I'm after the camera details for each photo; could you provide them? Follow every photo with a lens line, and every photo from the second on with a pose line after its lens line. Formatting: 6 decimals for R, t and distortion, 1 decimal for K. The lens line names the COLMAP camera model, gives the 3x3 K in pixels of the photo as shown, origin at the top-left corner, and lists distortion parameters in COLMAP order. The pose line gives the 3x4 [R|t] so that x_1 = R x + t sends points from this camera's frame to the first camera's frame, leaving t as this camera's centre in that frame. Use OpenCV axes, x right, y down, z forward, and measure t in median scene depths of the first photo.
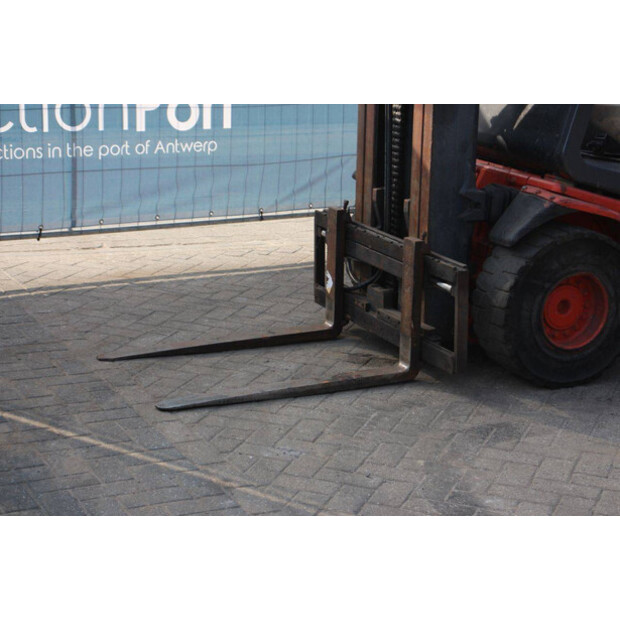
lens RADIAL K [[1457.1, 0, 321.6], [0, 1457.1, 313.1], [0, 0, 1]] dist [0.406964, 0.000000]
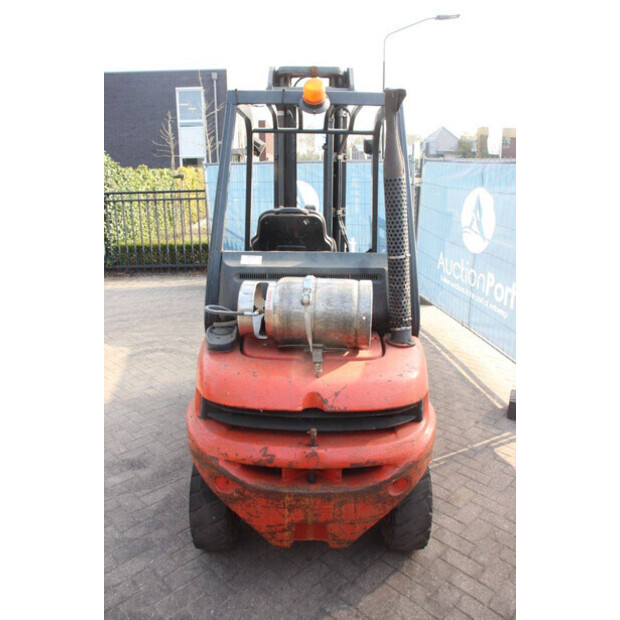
lens RADIAL K [[506.9, 0, 312.8], [0, 506.9, 312.7], [0, 0, 1]] dist [-0.163737, 0.129724]
pose [[-0.430076, 0.210751, -0.877849, 0.757350], [-0.252658, 0.905417, 0.341152, -0.349192], [0.866717, 0.368516, -0.336150, 1.298051]]
